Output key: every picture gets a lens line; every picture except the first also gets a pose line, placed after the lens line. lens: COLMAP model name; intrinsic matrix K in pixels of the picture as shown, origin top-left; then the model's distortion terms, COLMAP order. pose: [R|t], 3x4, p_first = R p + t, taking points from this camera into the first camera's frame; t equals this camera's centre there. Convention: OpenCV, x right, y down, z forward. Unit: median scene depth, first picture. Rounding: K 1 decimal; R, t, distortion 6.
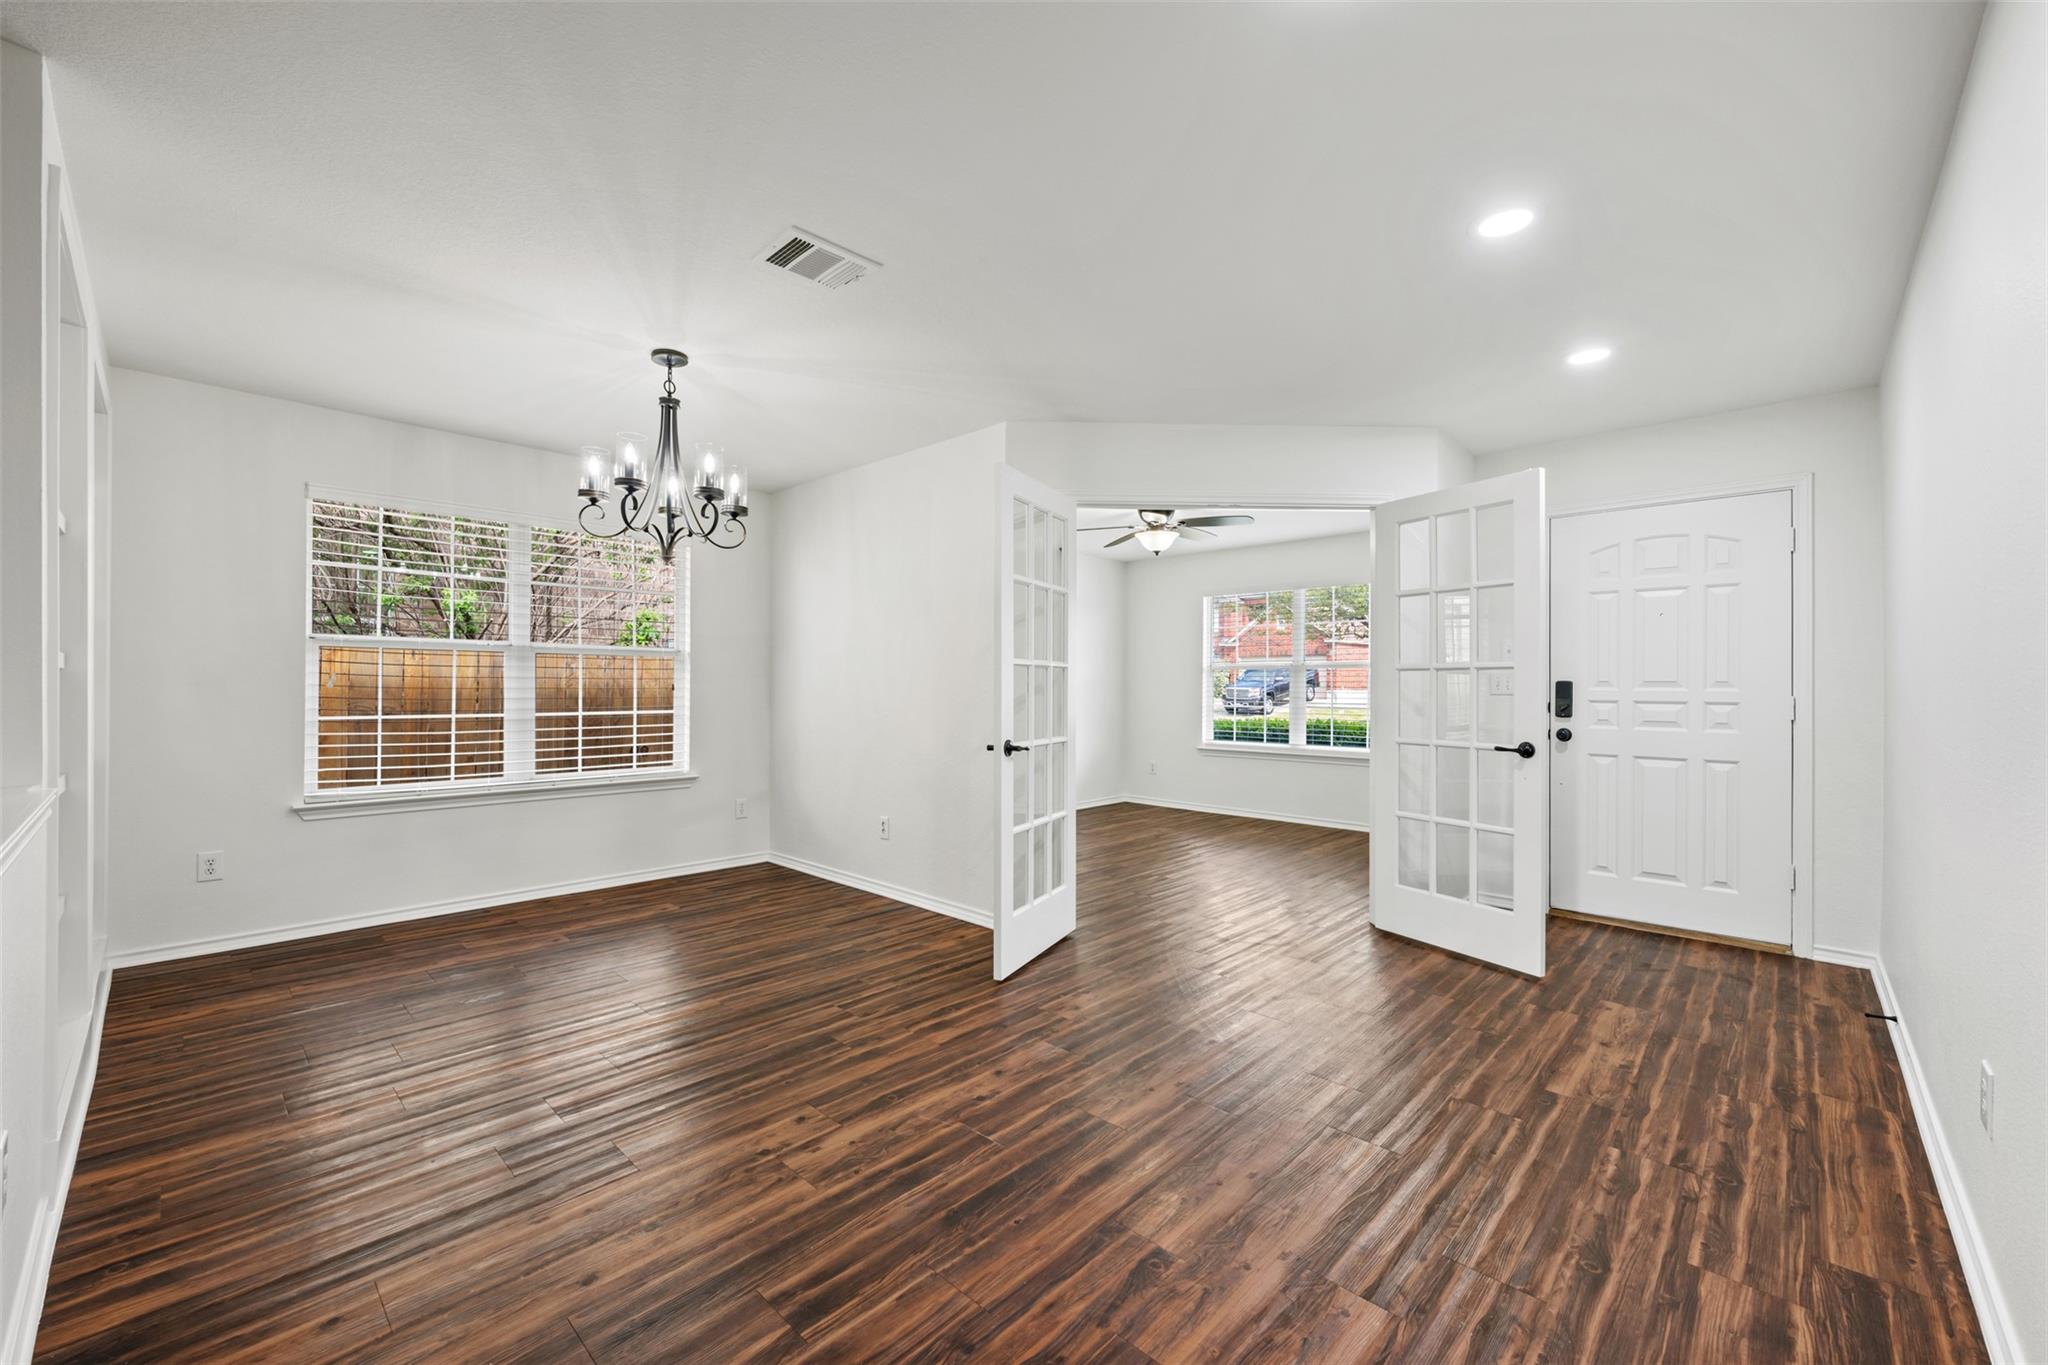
lens RADIAL K [[809.7, 0, 1023.0], [0, 809.7, 686.5], [0, 0, 1]] dist [0.000330, -0.000102]
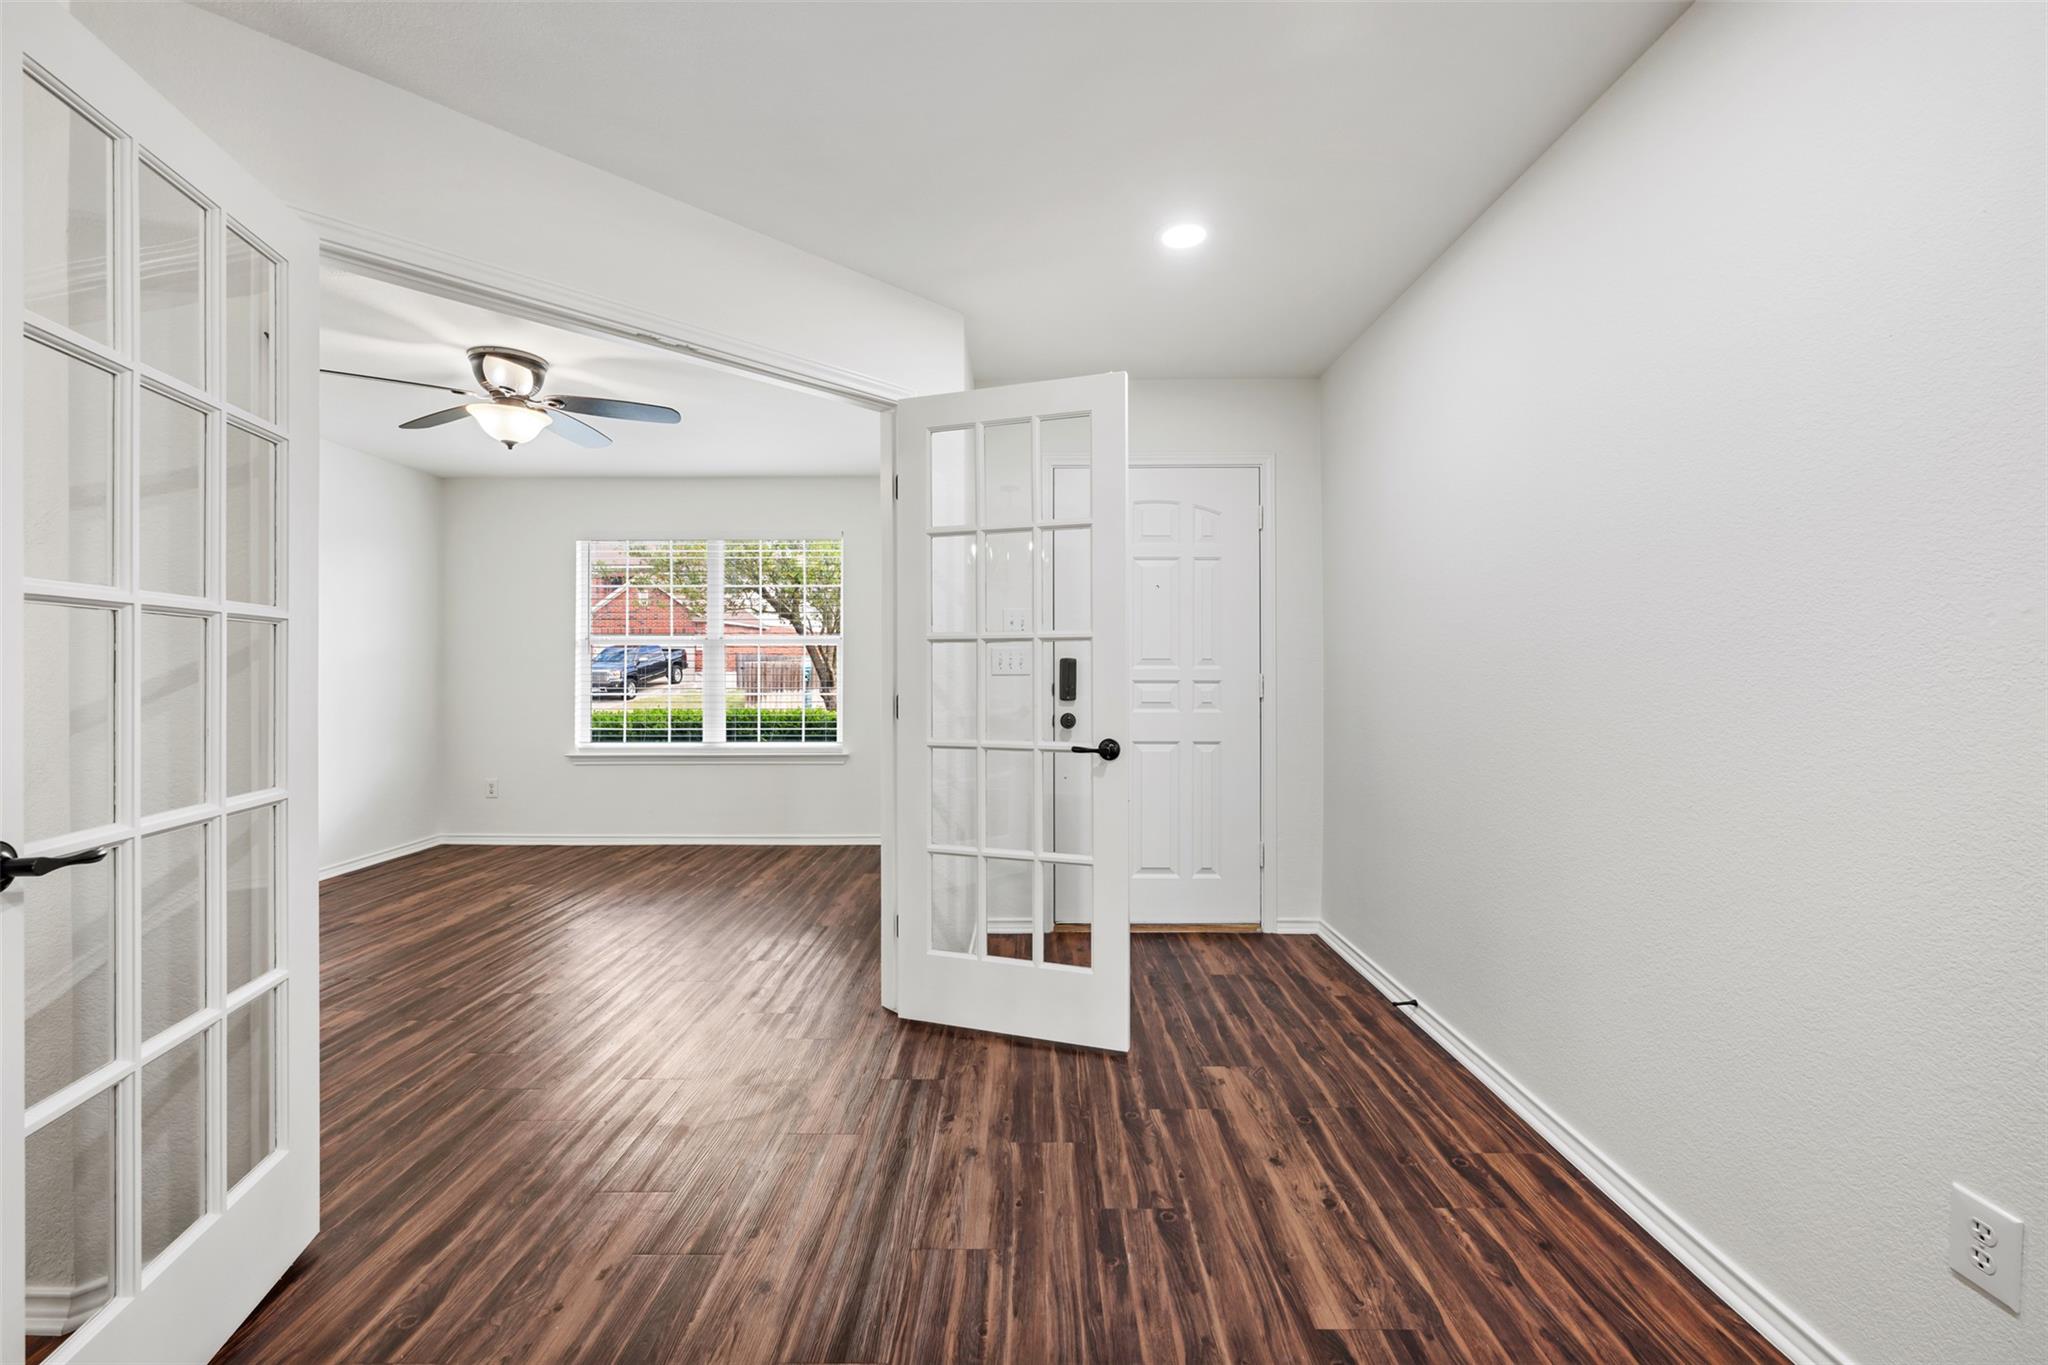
lens RADIAL K [[810.9, 0, 1025.2], [0, 810.9, 666.9], [0, 0, 1]] dist [-0.000620, 0.000170]
pose [[0.729166, -0.003034, 0.684331, 0.050266], [0.004701, 0.999989, -0.000575, 0.002843], [-0.684321, 0.003636, 0.729172, 0.465979]]
